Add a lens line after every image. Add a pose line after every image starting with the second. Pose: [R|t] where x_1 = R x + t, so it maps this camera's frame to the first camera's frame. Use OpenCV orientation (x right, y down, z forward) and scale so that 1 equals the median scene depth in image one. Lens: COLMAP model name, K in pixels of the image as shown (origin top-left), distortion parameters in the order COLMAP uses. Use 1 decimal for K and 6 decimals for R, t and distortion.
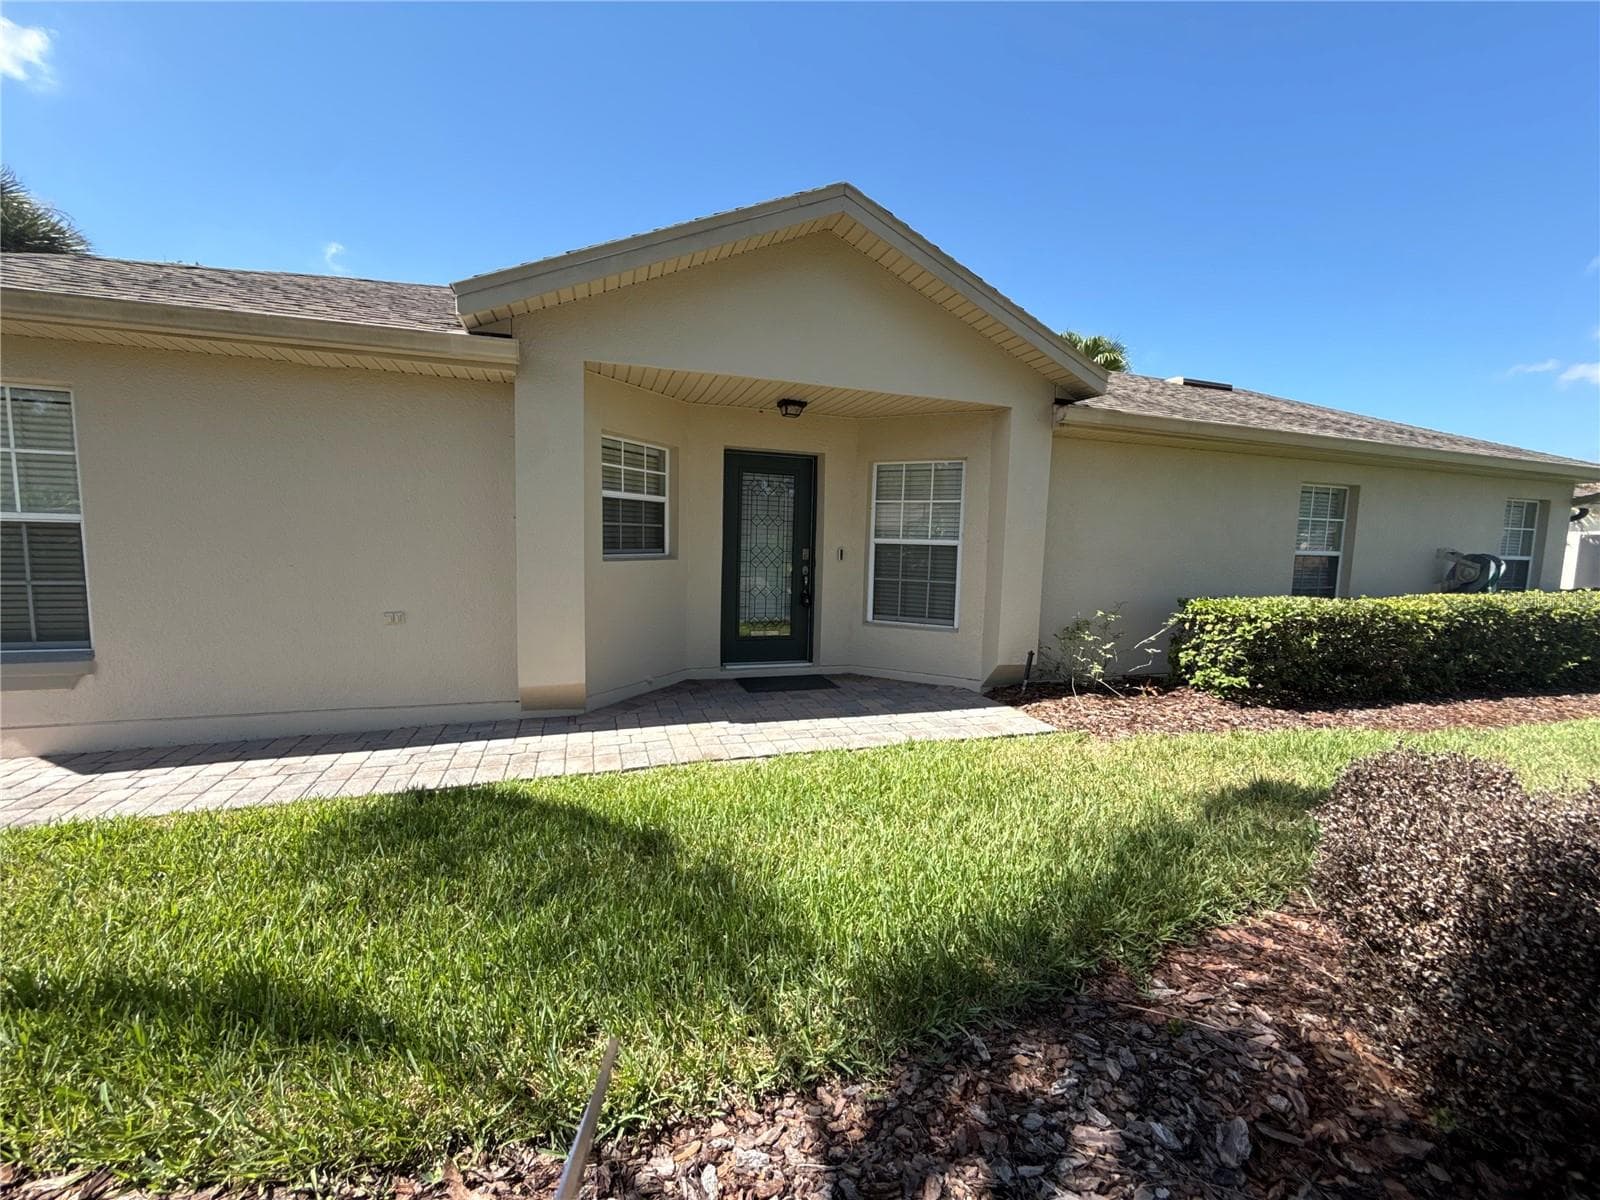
lens RADIAL K [[640.0, 0, 795.6], [0, 640.0, 599.0], [0, 0, 1]] dist [-0.002411, 0.000467]
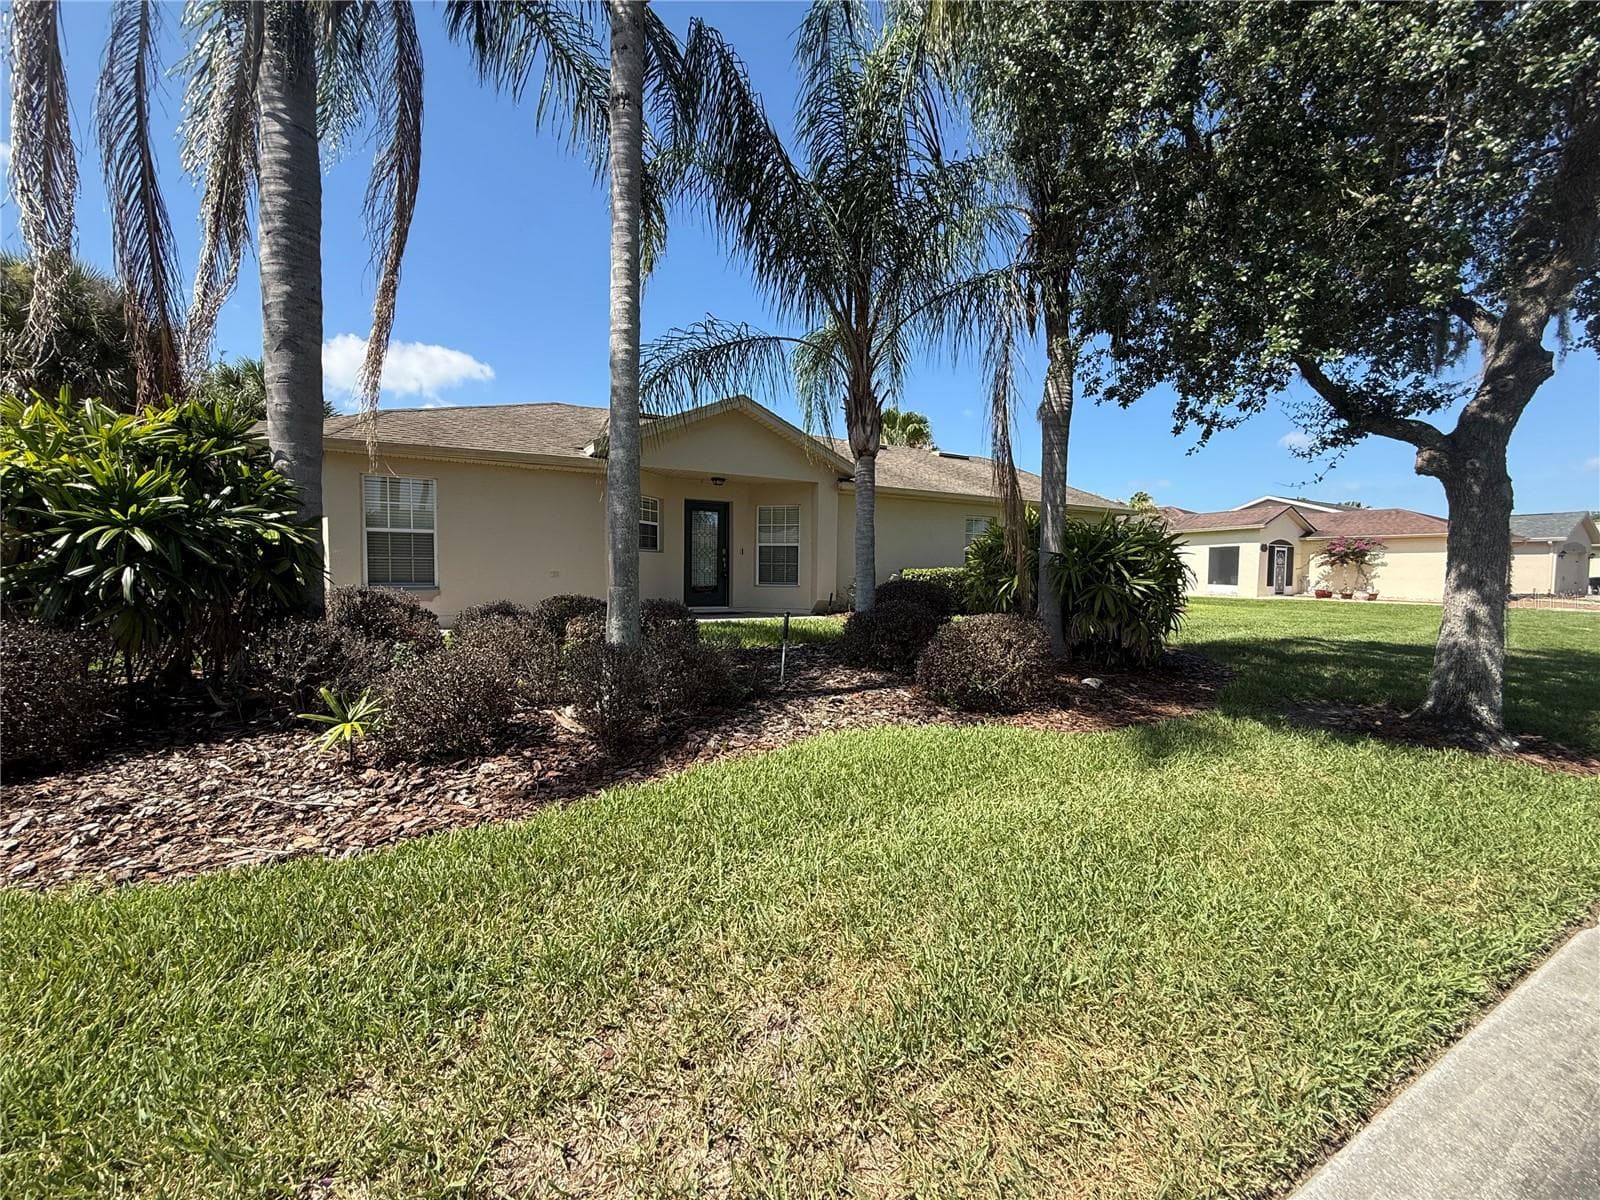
lens RADIAL K [[640.0, 0, 789.8], [0, 640.0, 597.9], [0, 0, 1]] dist [-0.002411, 0.000467]
pose [[0.984586, -0.020997, 0.173635, -0.196690], [0.028963, 0.998635, -0.043476, 0.247411], [-0.172485, 0.047835, 0.983850, -1.466066]]
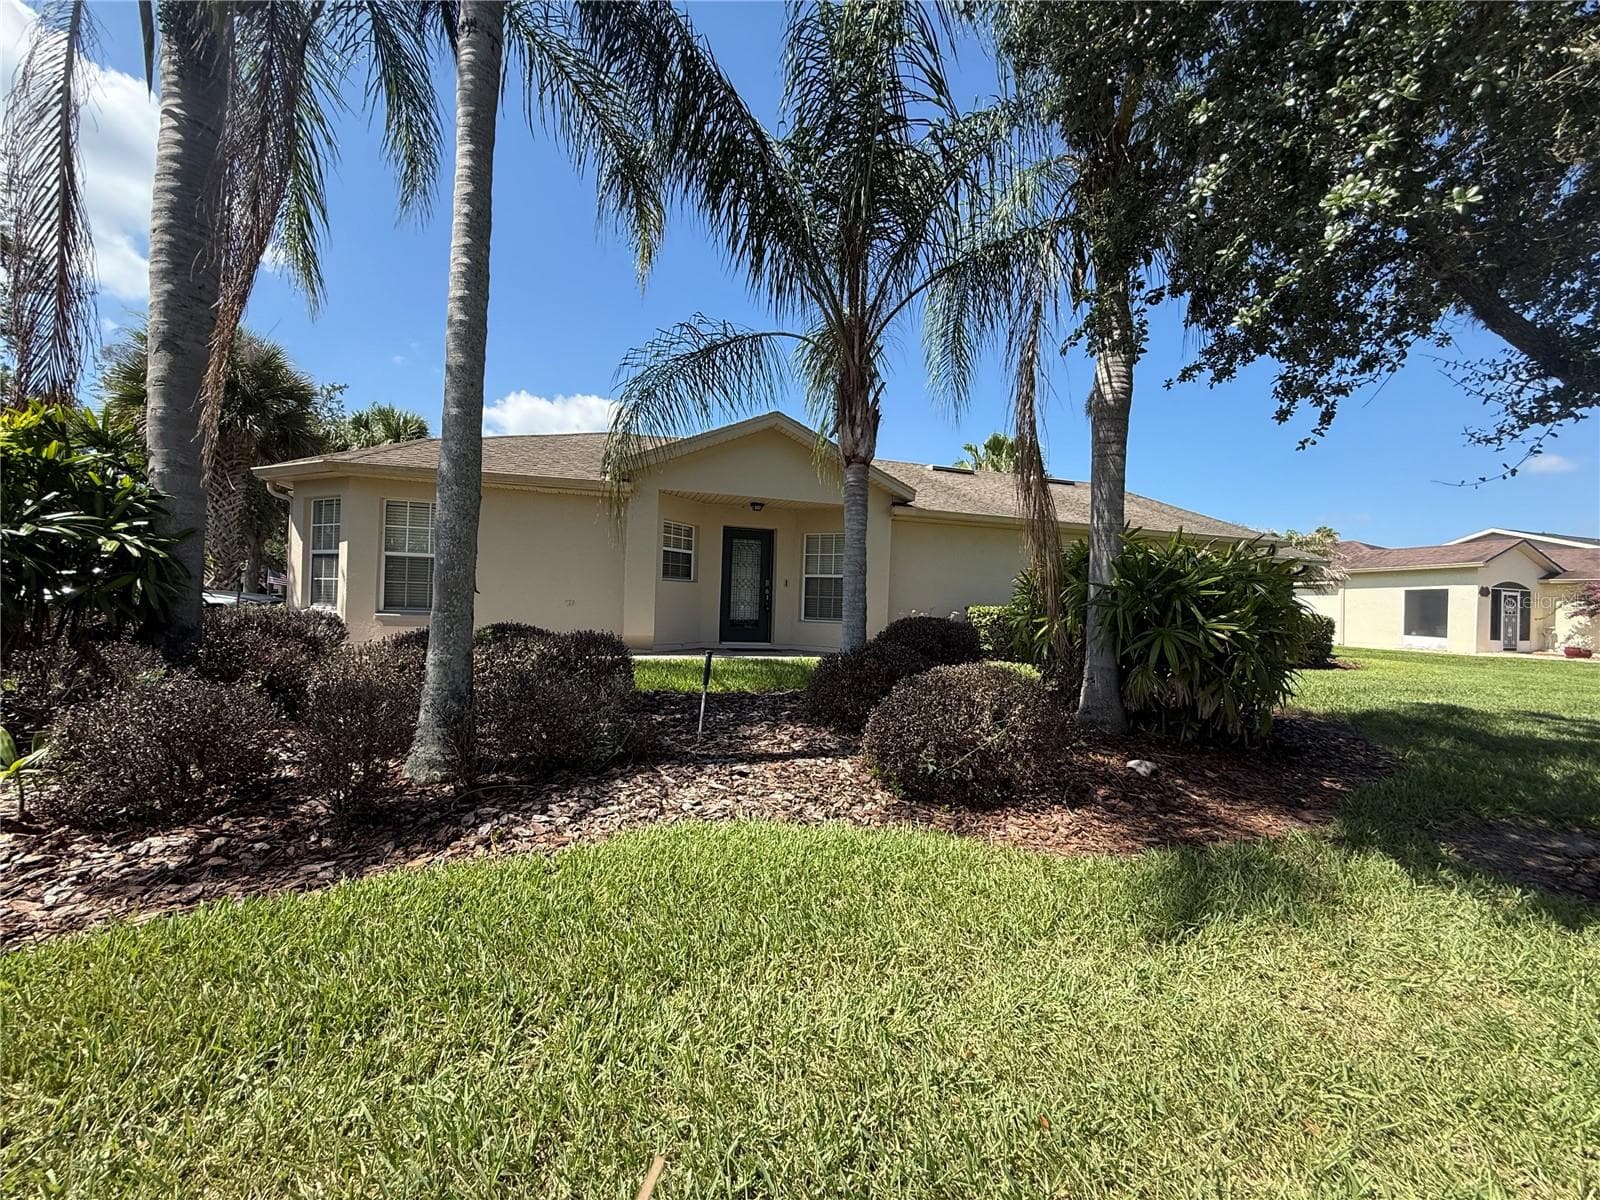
lens RADIAL K [[640.0, 0, 788.8], [0, 640.0, 597.2], [0, 0, 1]] dist [-0.002411, 0.000467]
pose [[0.999642, 0.008054, -0.025529, 0.185597], [-0.010661, 0.994555, -0.103662, 0.237888], [0.024555, 0.103897, 0.994285, -1.209461]]
